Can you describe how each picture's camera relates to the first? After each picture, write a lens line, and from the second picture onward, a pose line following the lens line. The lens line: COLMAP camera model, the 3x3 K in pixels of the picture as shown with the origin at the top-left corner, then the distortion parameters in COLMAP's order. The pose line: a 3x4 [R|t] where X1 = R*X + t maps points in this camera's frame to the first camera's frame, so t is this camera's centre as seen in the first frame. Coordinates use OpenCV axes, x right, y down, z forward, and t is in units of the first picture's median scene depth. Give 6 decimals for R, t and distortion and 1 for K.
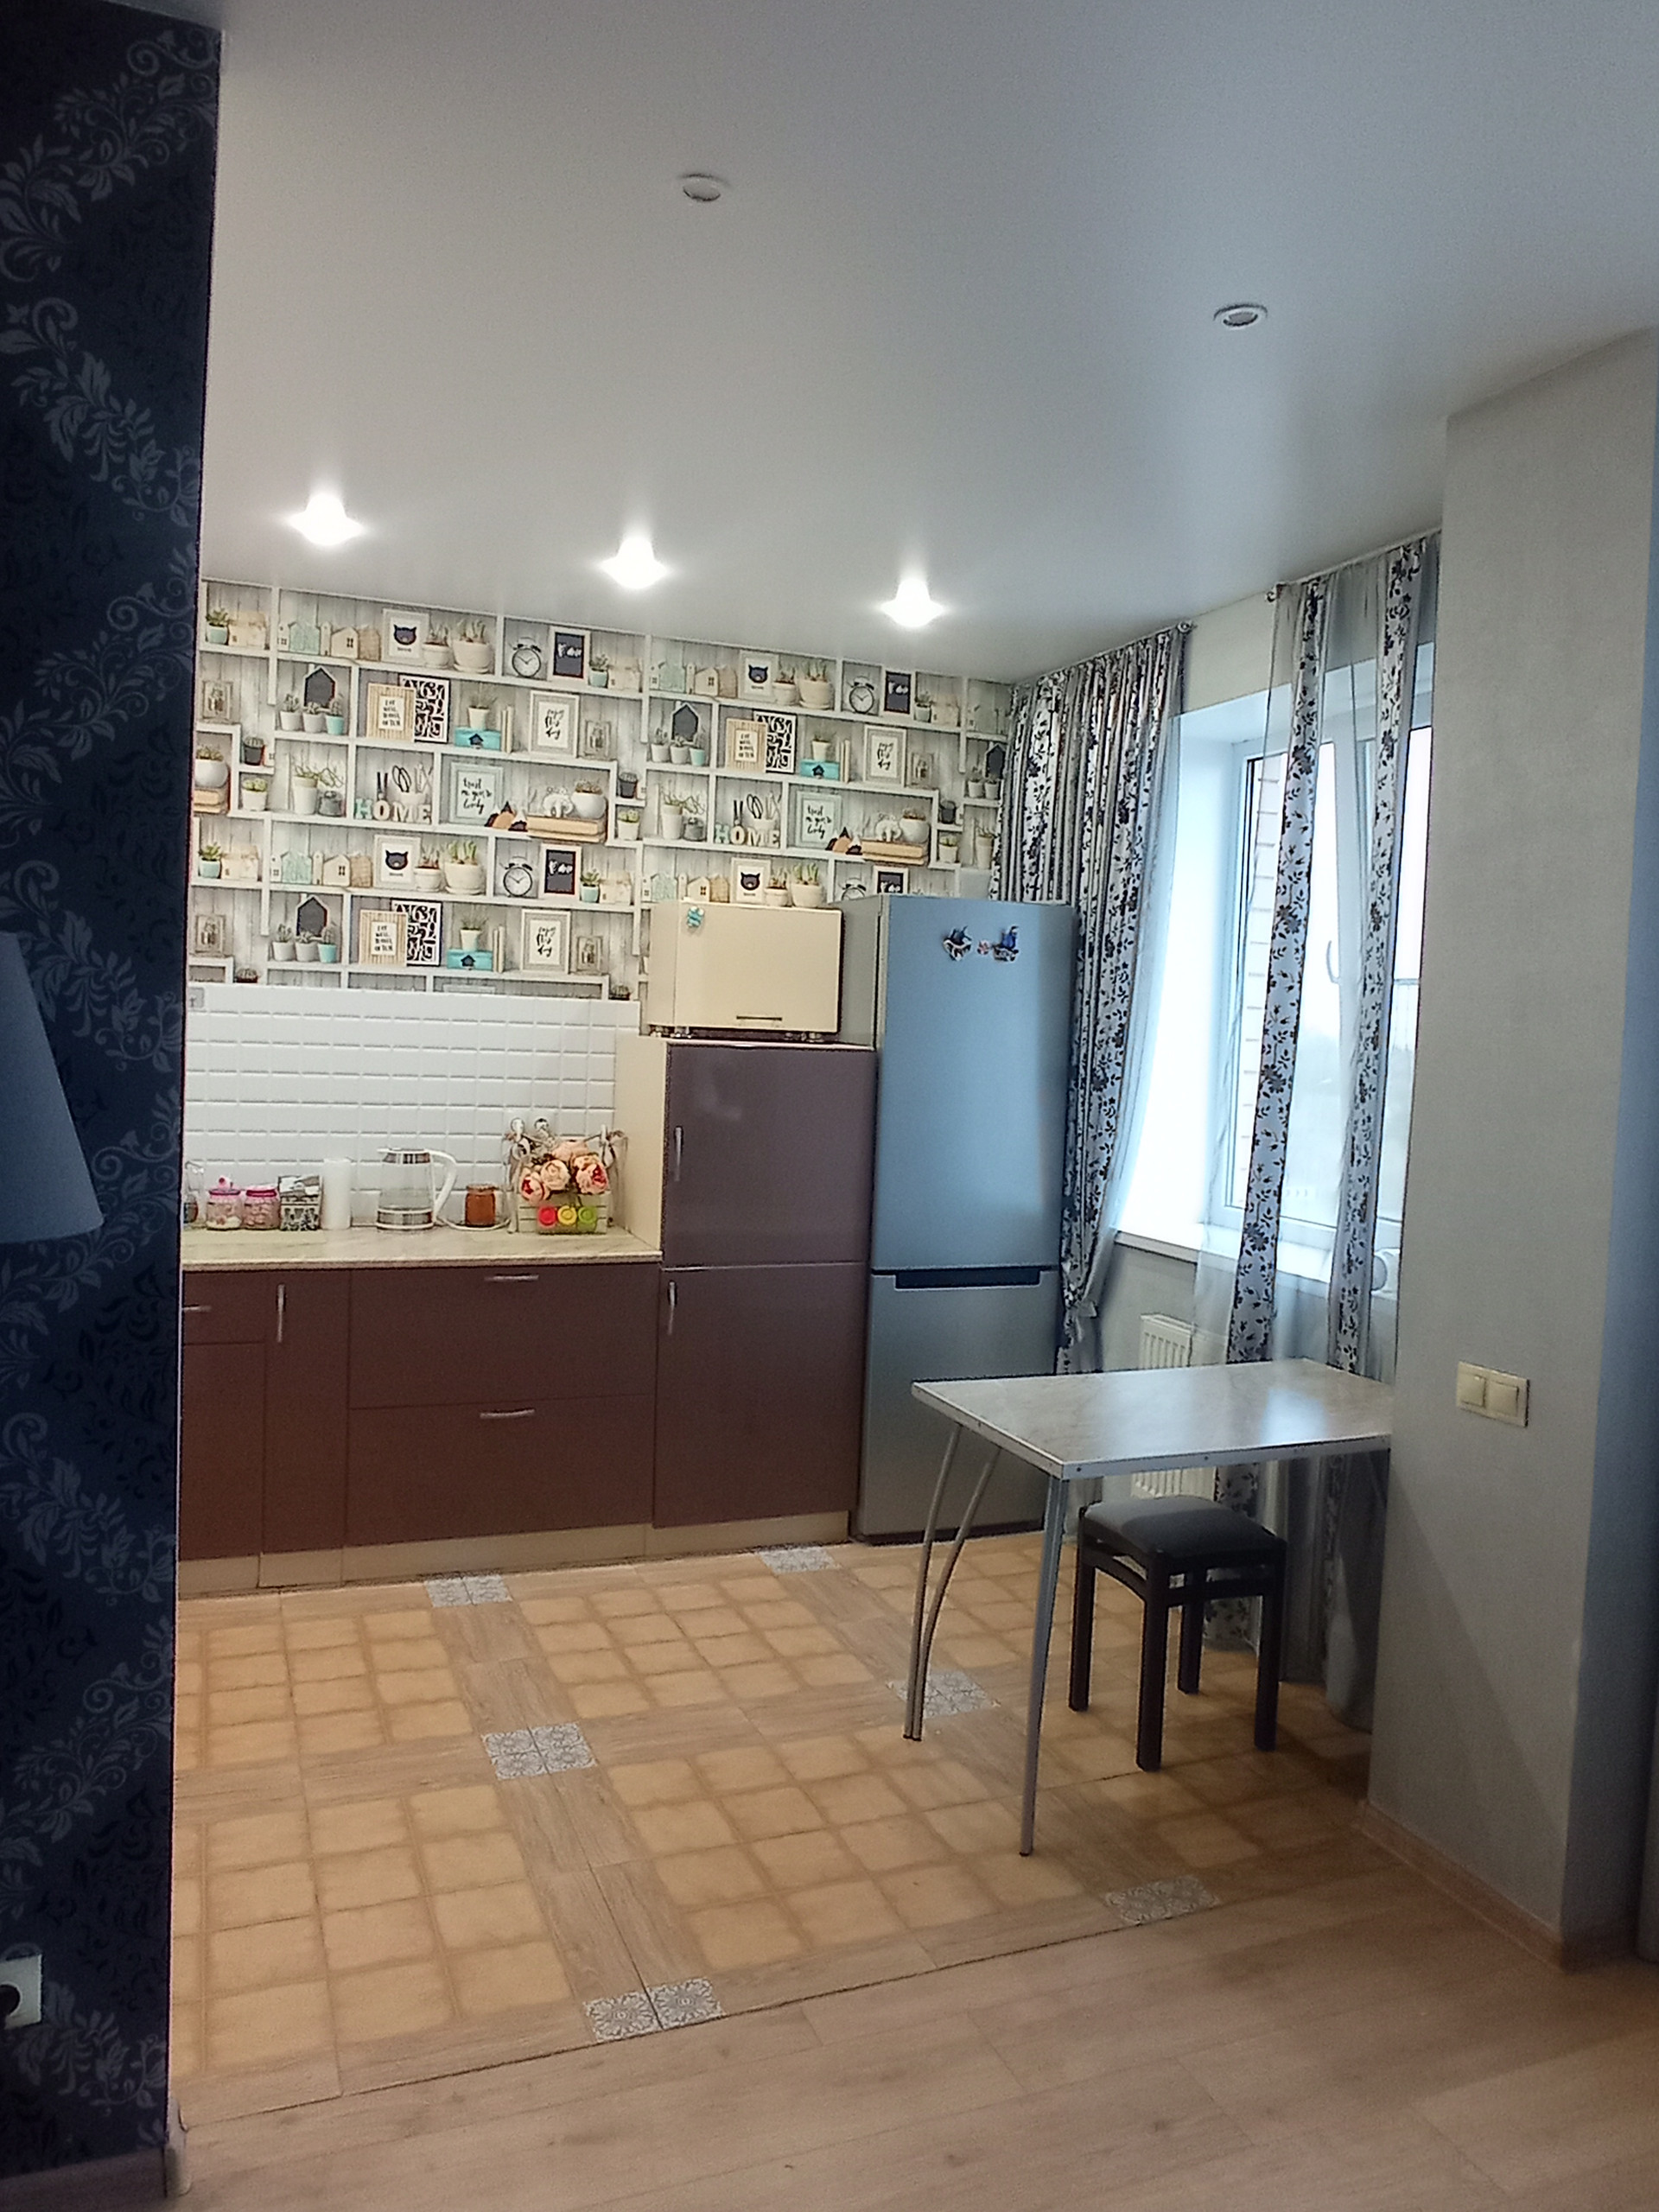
lens RADIAL K [[1533.7, 0, 828.3], [0, 1533.7, 1077.9], [0, 0, 1]] dist [-0.091824, 0.099025]
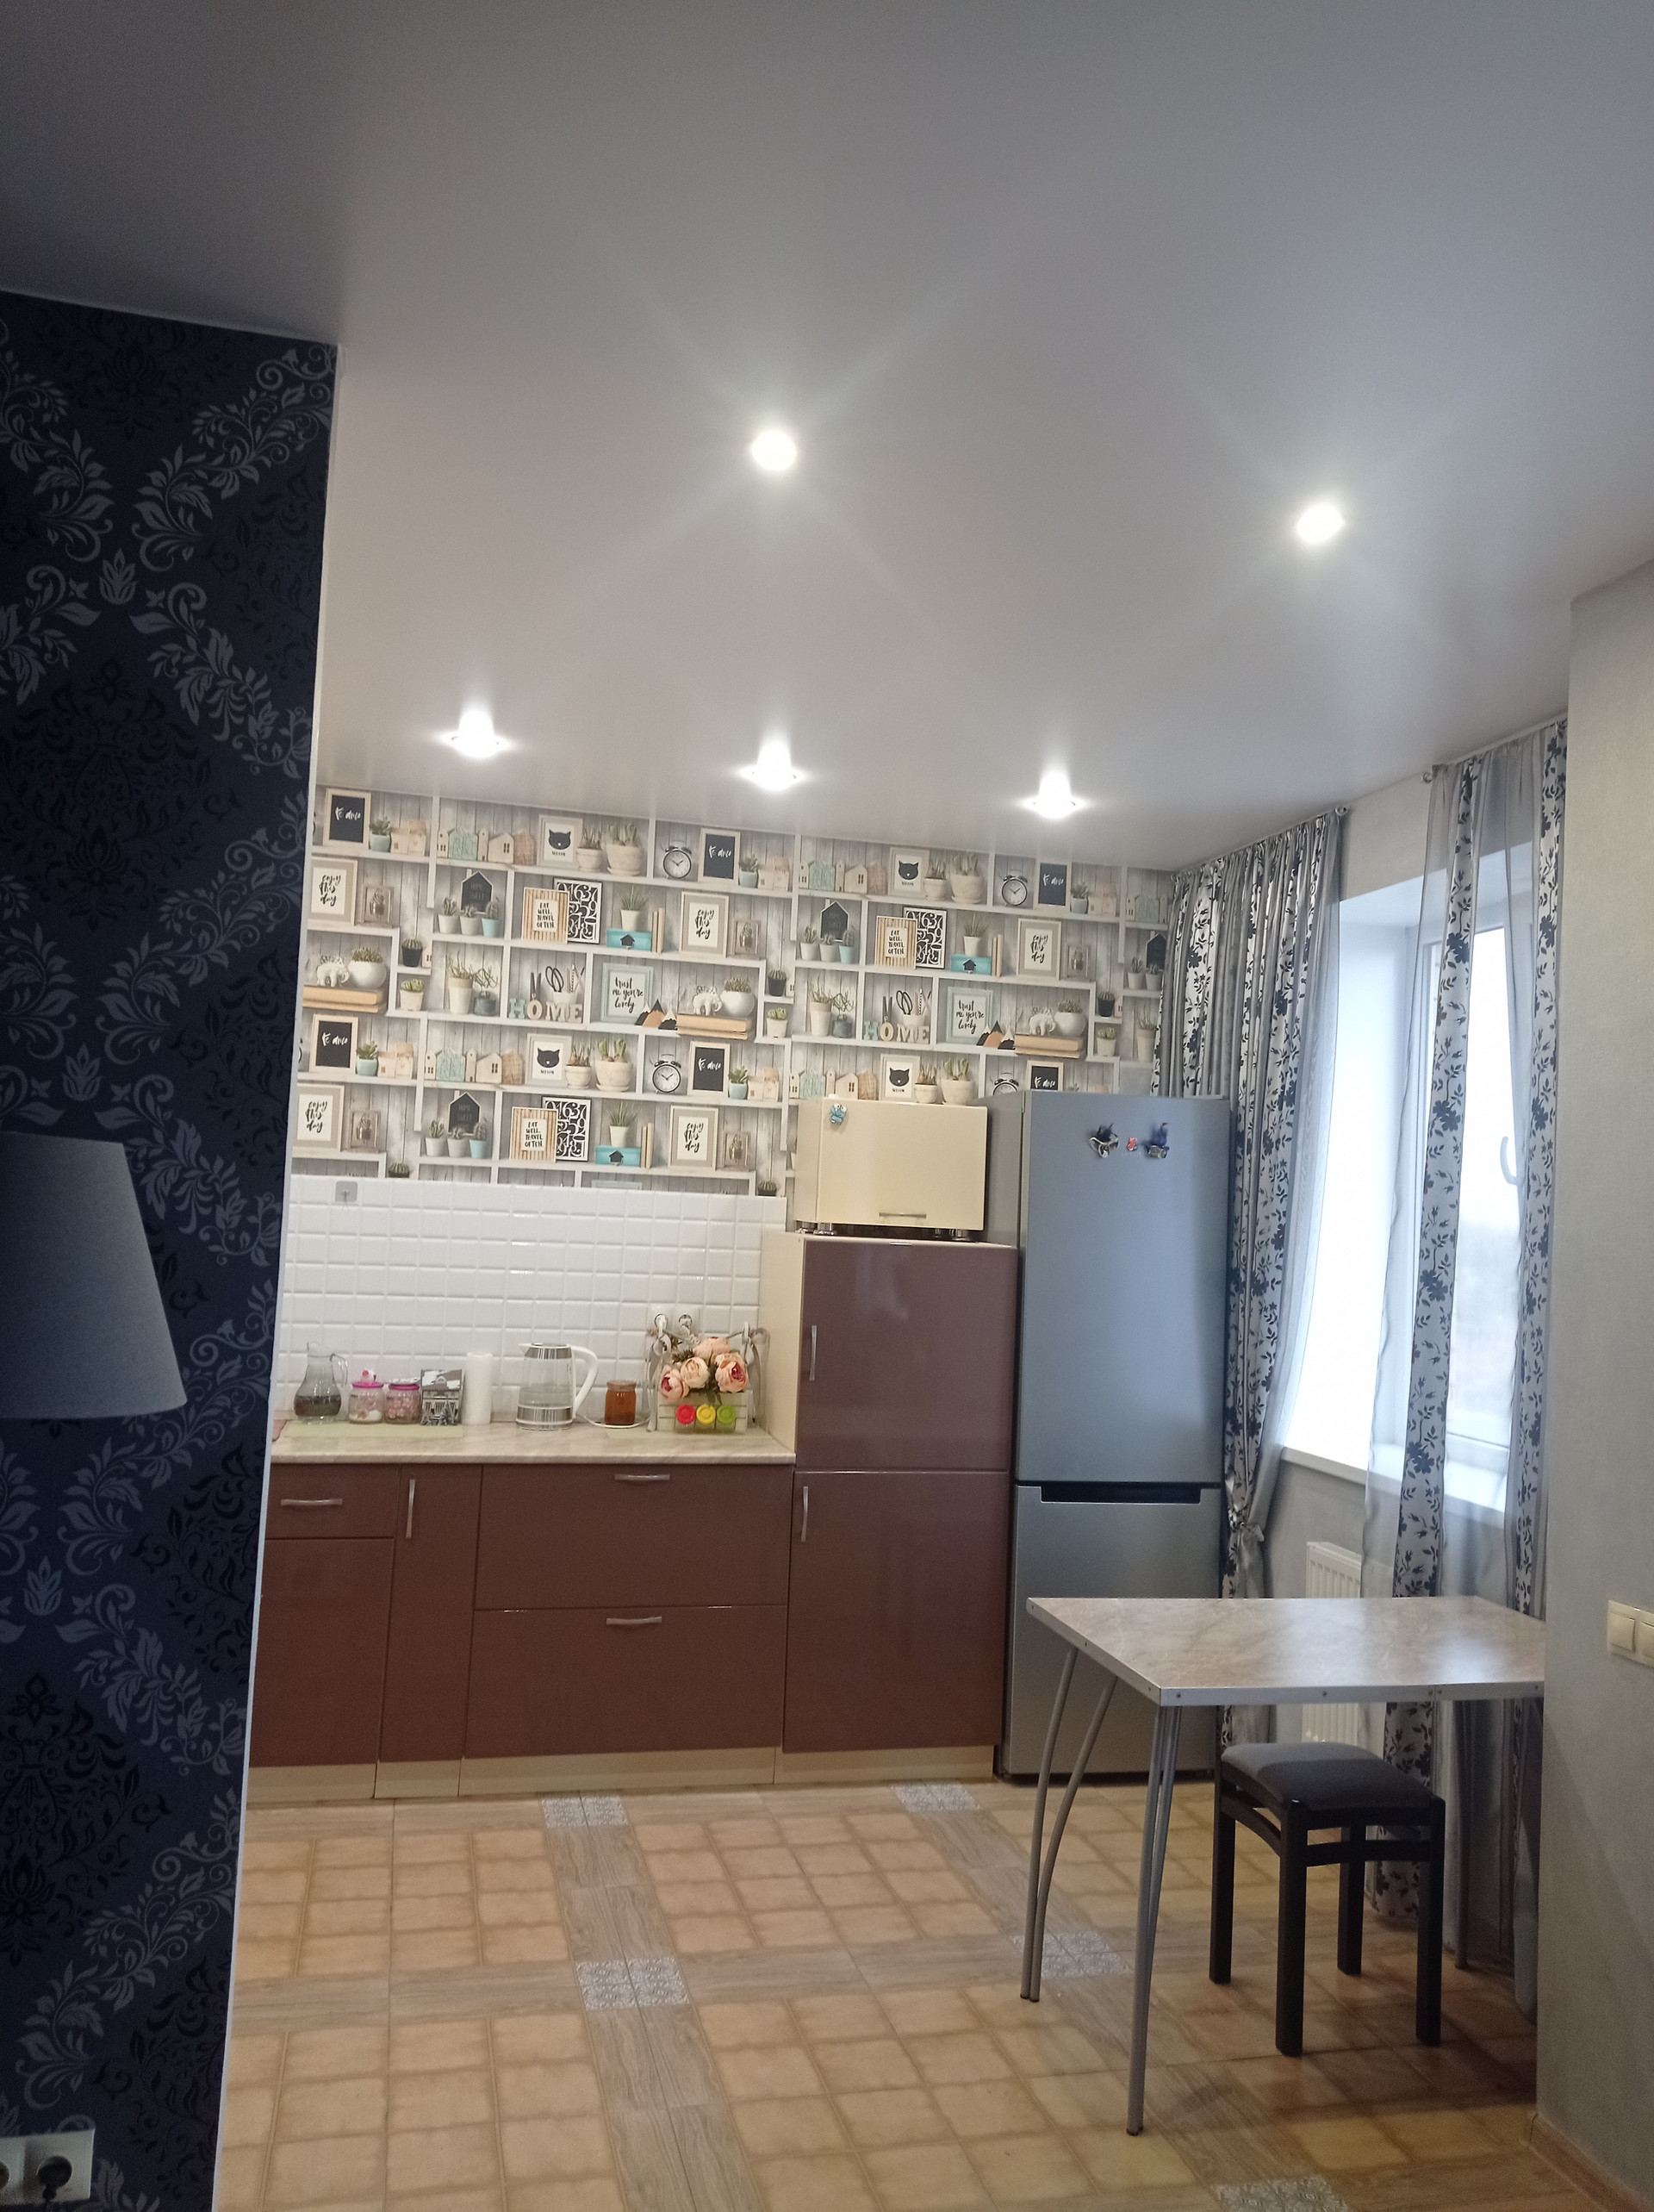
lens RADIAL K [[1635.5, 0, 823.0], [0, 1635.5, 1109.0], [0, 0, 1]] dist [0.126545, -0.204136]
pose [[0.989758, -0.002629, -0.142731, 0.056626], [-0.011825, 0.994884, -0.100326, -0.000689], [0.142265, 0.100986, 0.984664, -0.056386]]
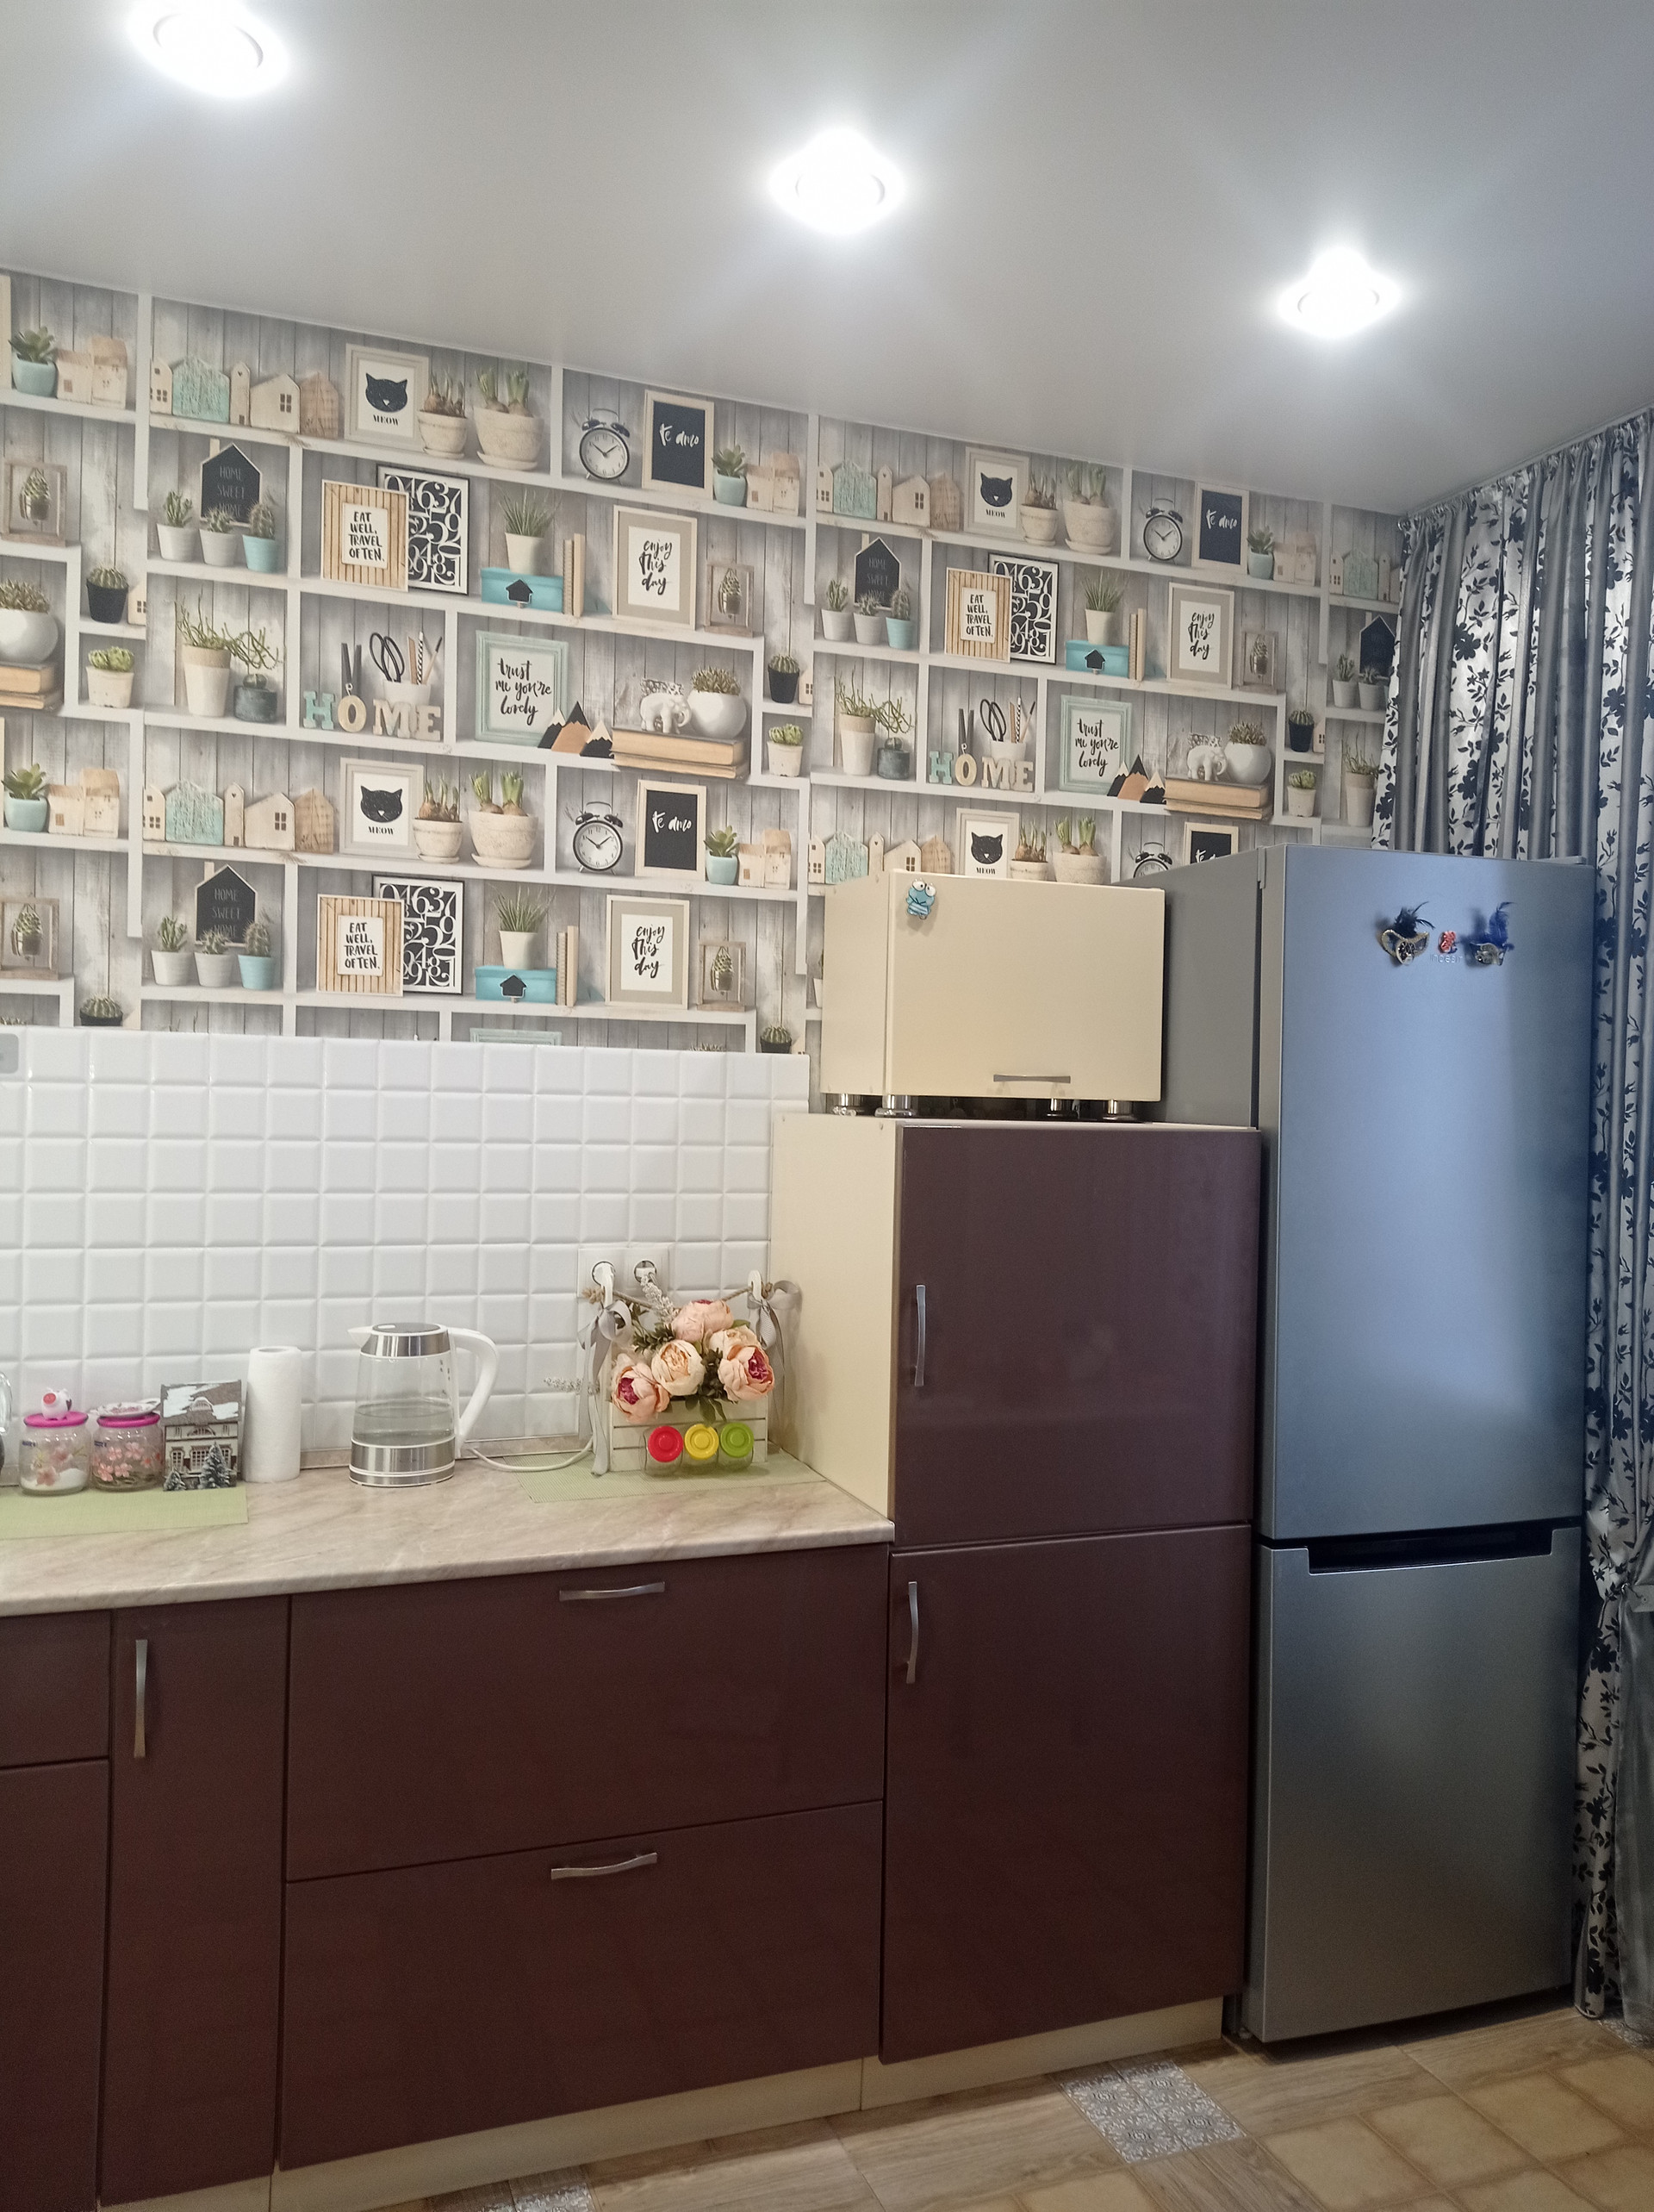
lens RADIAL K [[1635.5, 0, 823.0], [0, 1635.5, 1109.0], [0, 0, 1]] dist [0.126545, -0.204136]
pose [[0.999589, -0.016739, -0.023261, -0.111137], [0.016024, 0.999404, -0.030586, -0.010753], [0.023759, 0.030200, 0.999261, 0.406337]]
